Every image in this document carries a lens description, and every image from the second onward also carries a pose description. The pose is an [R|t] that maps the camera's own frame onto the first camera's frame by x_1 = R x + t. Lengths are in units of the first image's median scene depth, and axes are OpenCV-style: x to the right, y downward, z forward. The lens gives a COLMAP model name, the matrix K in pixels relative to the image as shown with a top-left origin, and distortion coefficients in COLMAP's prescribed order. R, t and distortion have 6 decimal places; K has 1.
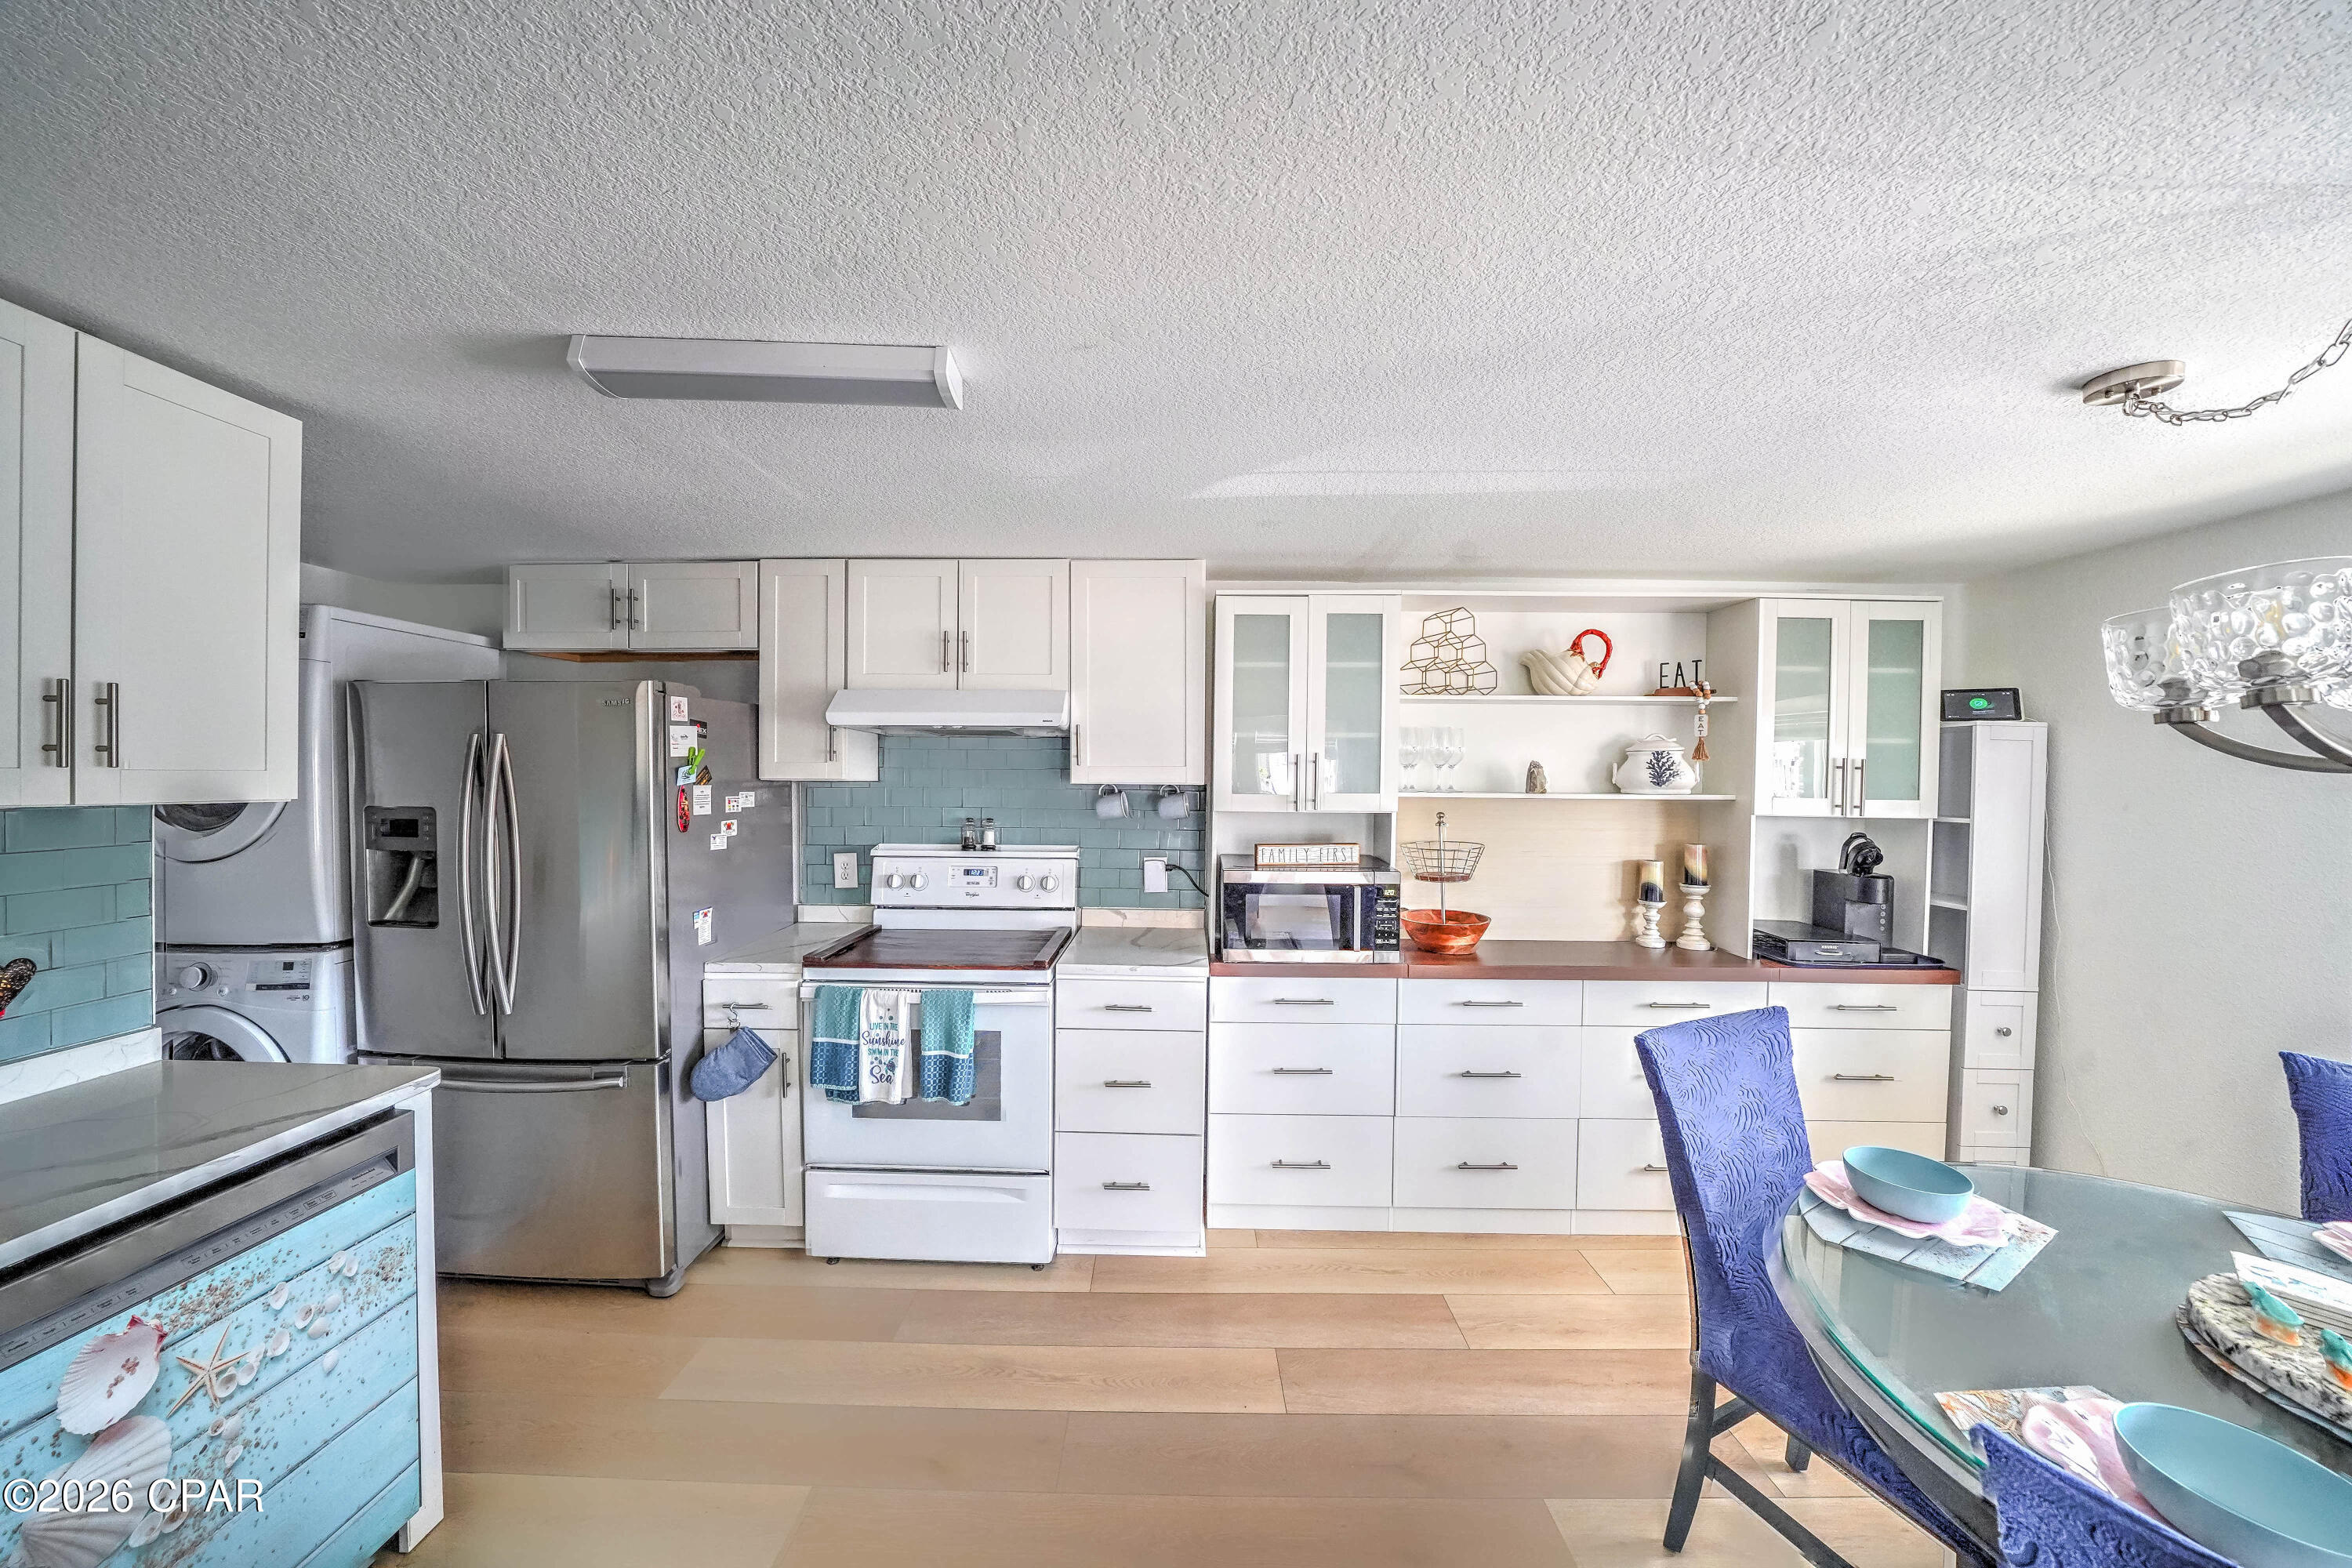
lens RADIAL K [[819.5, 0, 1163.5], [0, 819.5, 784.9], [0, 0, 1]] dist [-0.026358, 0.002639]
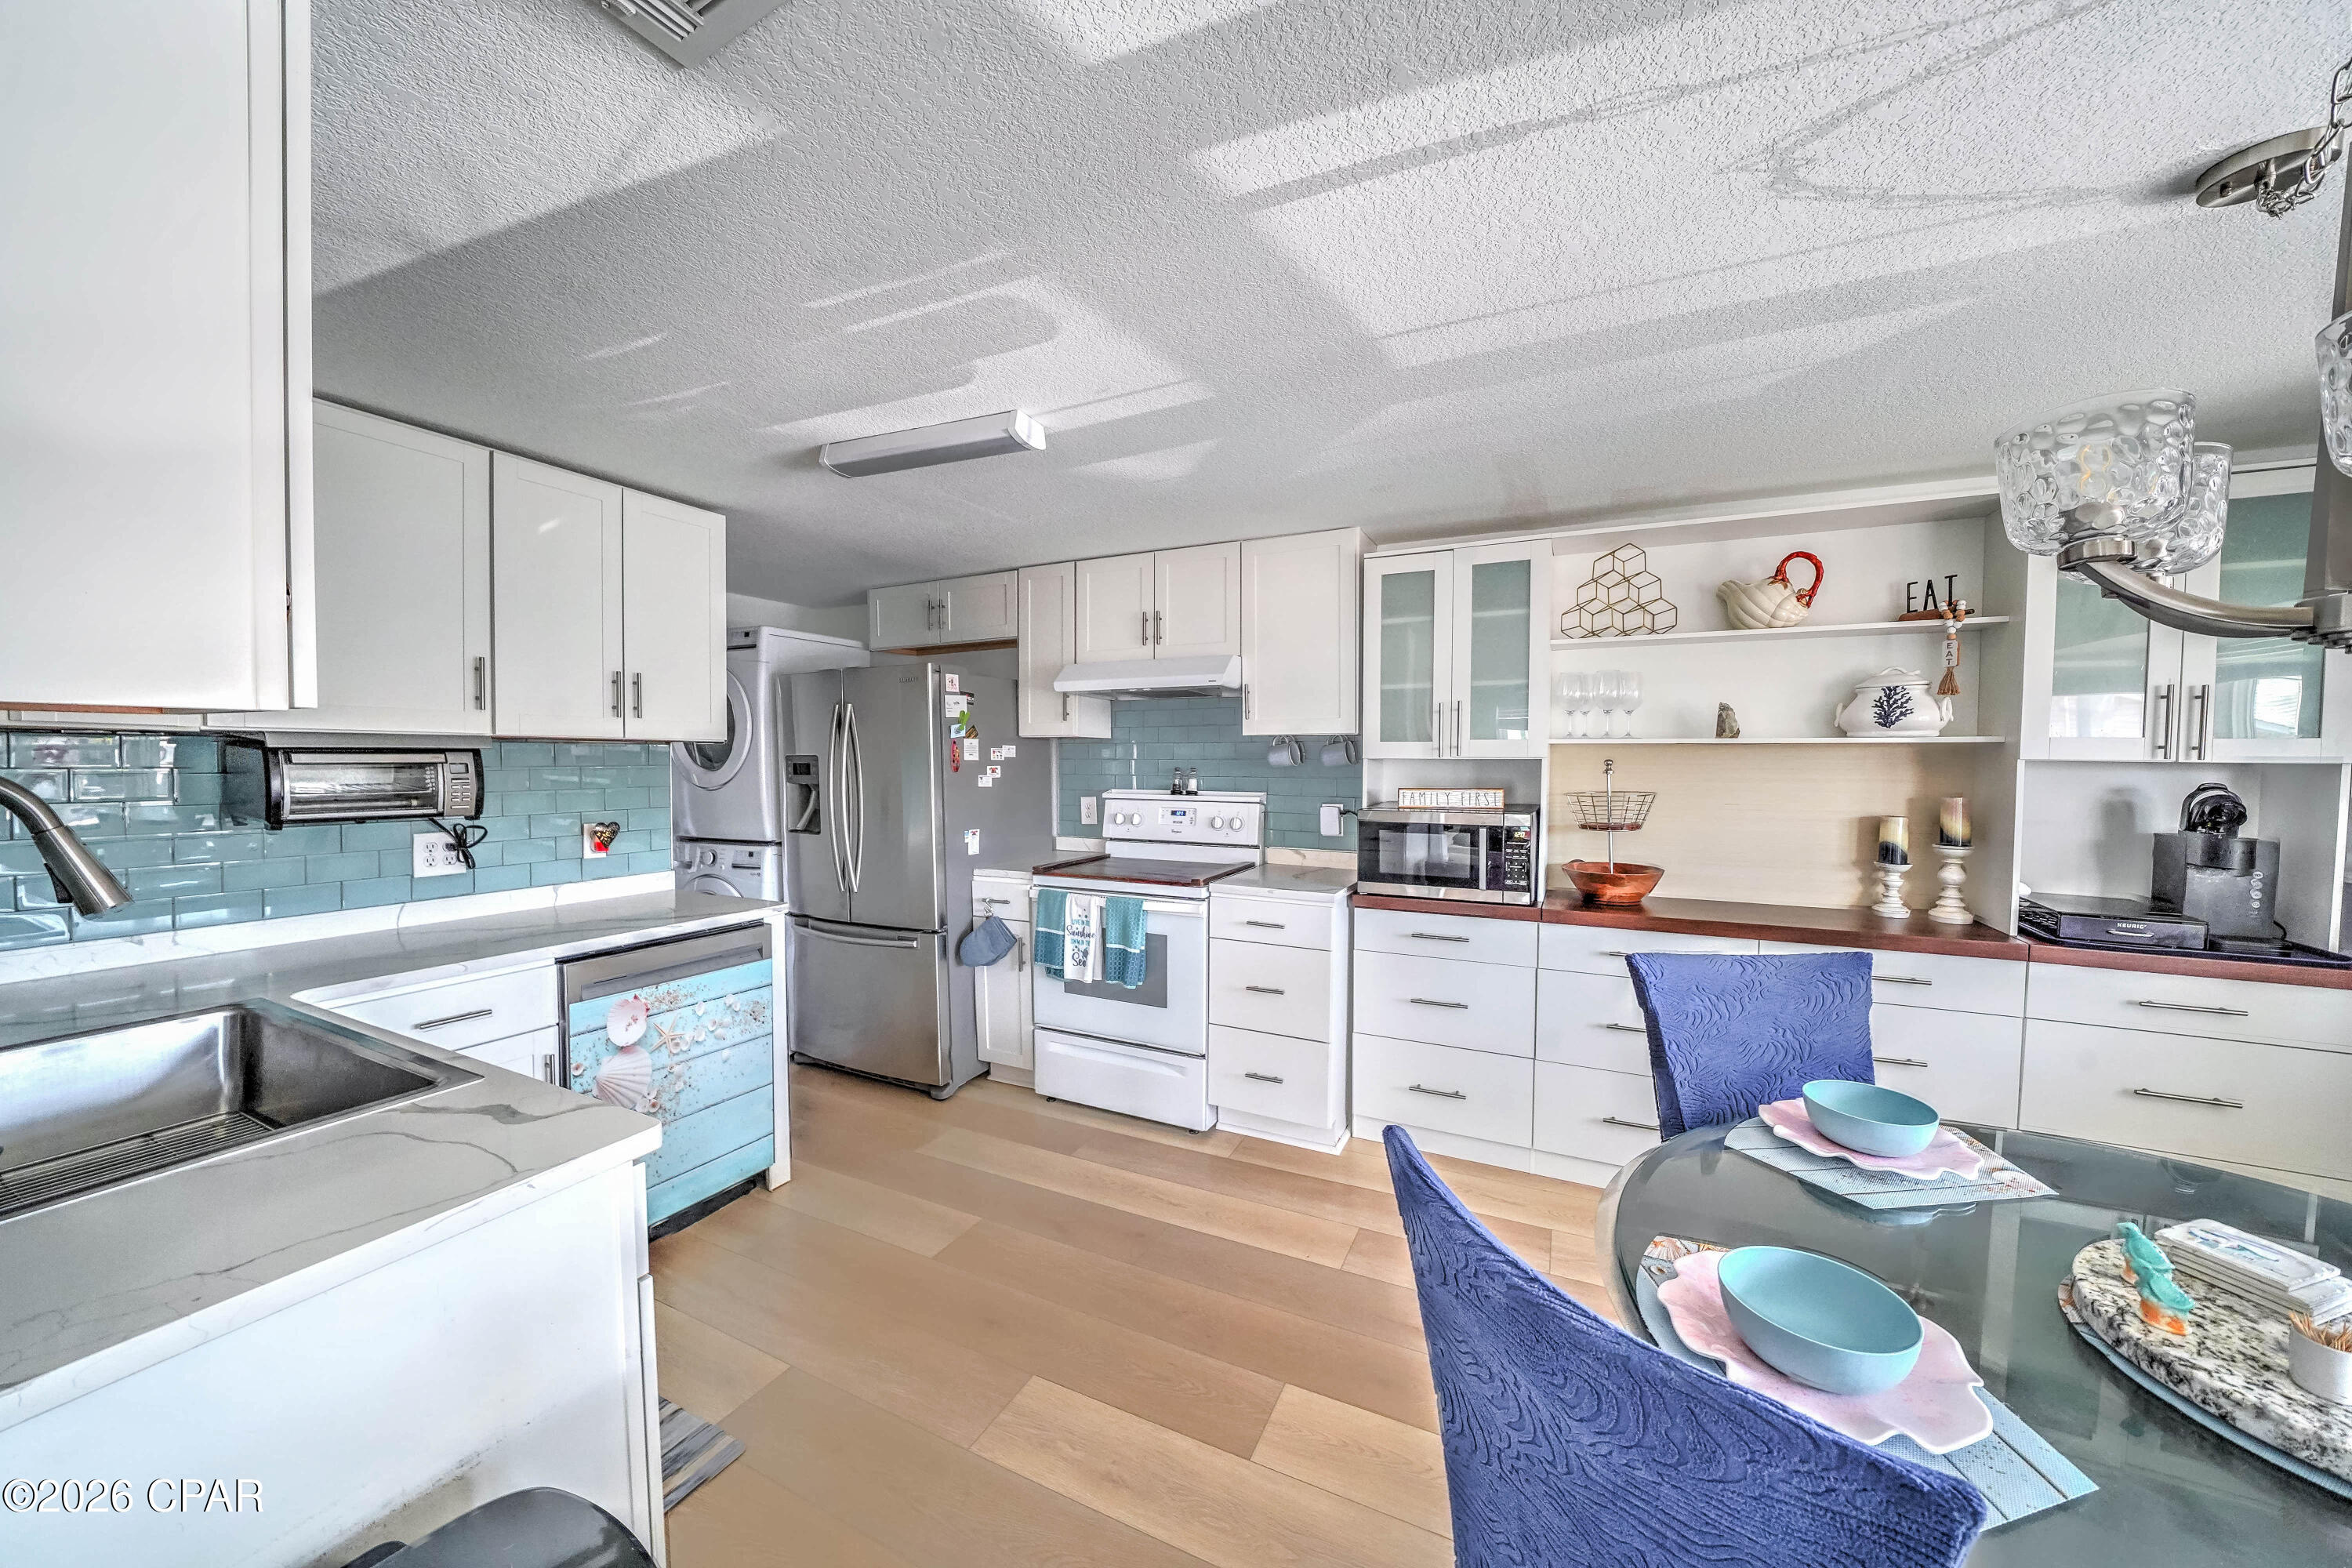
lens RADIAL K [[819.5, 0, 1164.1], [0, 819.5, 783.5], [0, 0, 1]] dist [-0.026358, 0.002639]
pose [[0.902403, 0.007736, -0.430823, 0.319125], [0.000342, 0.999826, 0.018670, 0.049953], [0.430892, -0.016996, 0.902243, -0.105206]]
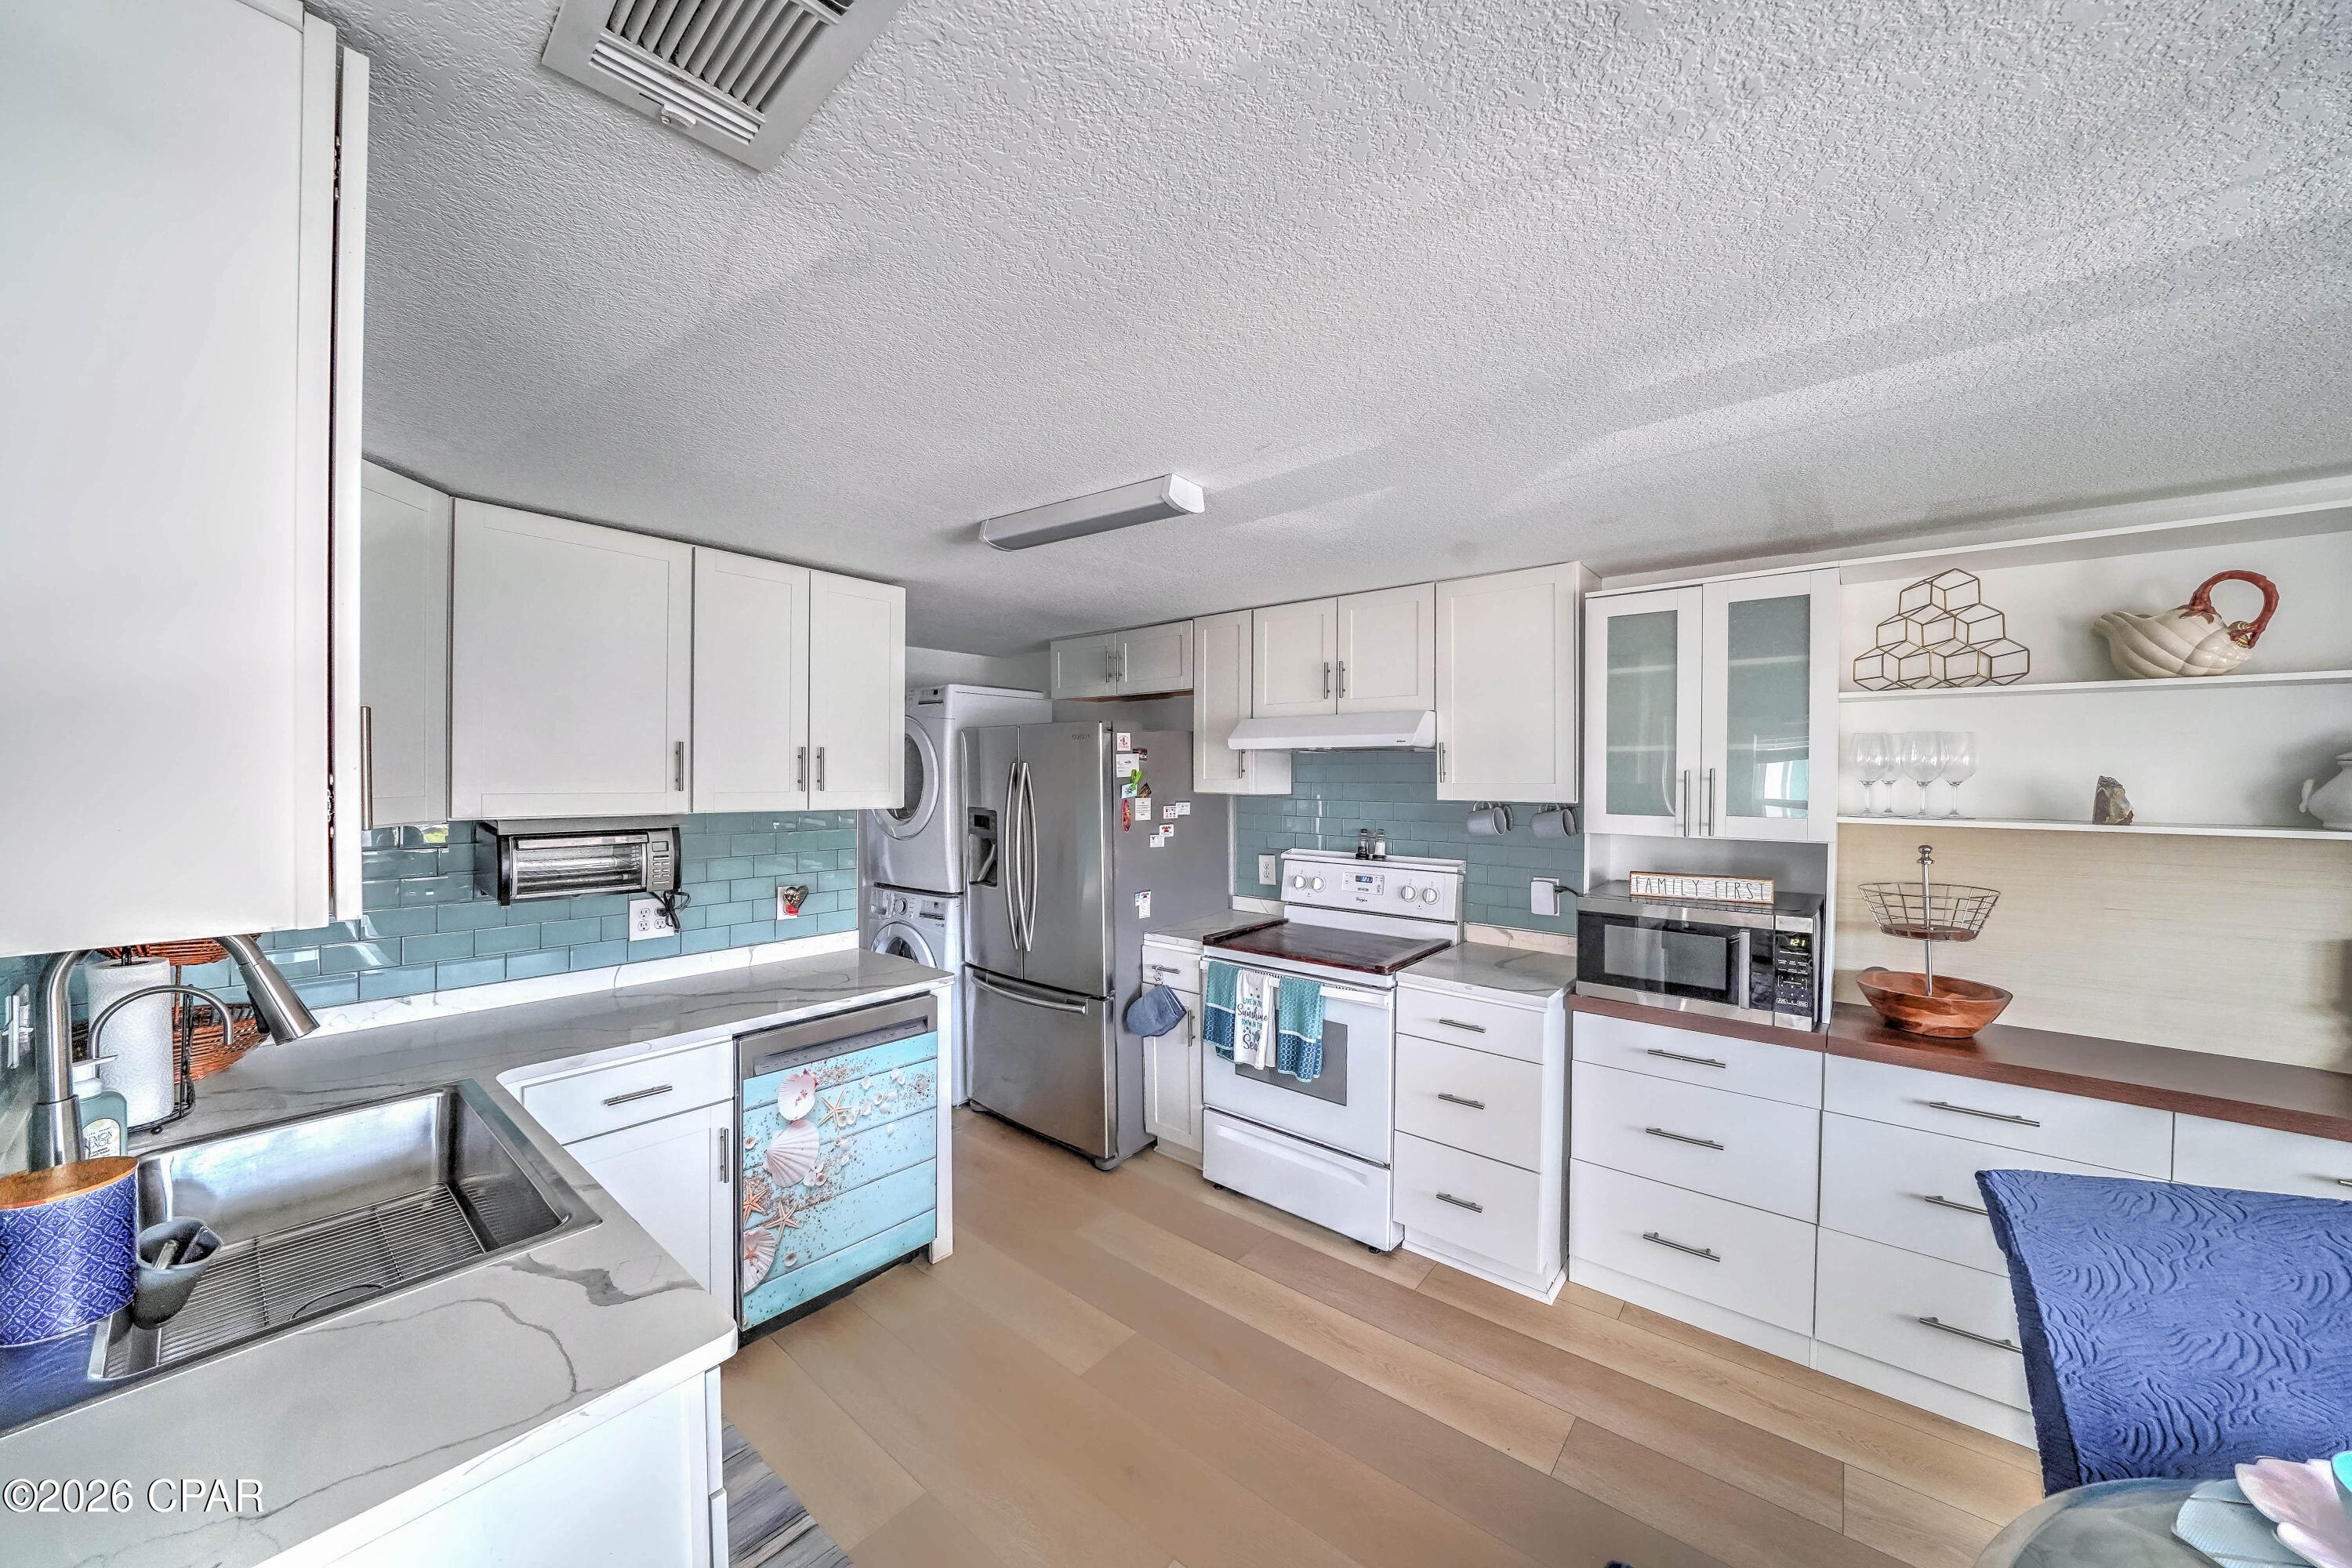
lens RADIAL K [[819.5, 0, 1163.7], [0, 819.5, 781.6], [0, 0, 1]] dist [-0.026358, 0.002639]
pose [[0.774787, 0.001482, -0.632220, 0.300026], [-0.005228, 0.999978, -0.004063, -0.020776], [0.632200, 0.006453, 0.774778, -0.012417]]
